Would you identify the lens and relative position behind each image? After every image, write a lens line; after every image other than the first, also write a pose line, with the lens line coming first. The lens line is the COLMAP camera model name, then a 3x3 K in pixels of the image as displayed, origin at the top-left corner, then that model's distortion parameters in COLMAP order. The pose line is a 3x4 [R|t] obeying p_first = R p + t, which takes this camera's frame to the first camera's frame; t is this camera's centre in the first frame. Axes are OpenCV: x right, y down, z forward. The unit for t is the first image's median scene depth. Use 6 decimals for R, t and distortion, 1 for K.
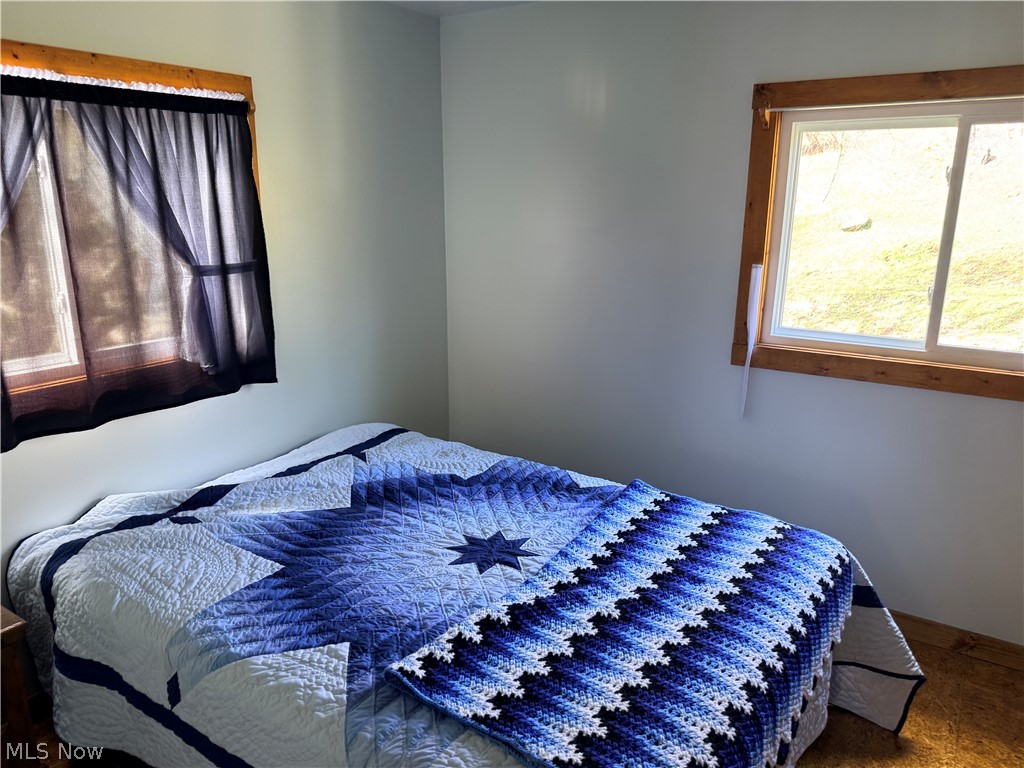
lens RADIAL K [[726.7, 0, 509.9], [0, 726.7, 385.5], [0, 0, 1]] dist [0.007280, -0.011928]
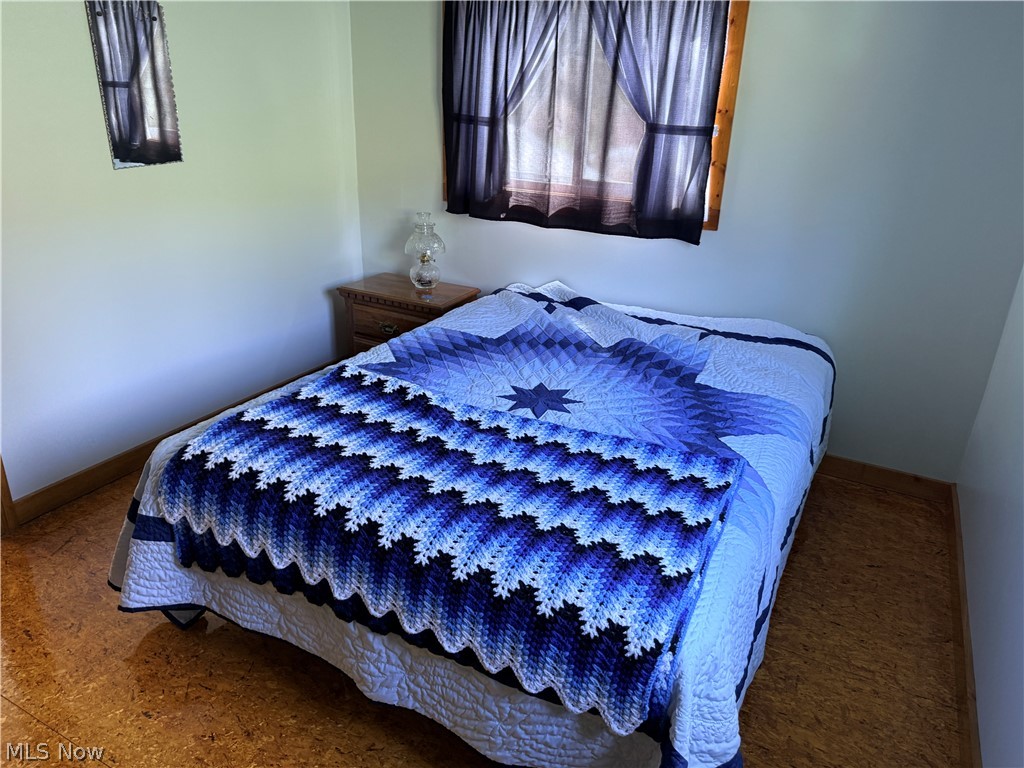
lens RADIAL K [[726.7, 0, 506.5], [0, 726.7, 385.6], [0, 0, 1]] dist [0.007280, -0.011928]
pose [[0.079307, 0.369980, -0.925649, 0.860248], [-0.280279, 0.899391, 0.335471, -0.117784], [0.956637, 0.232834, 0.175025, 0.704276]]
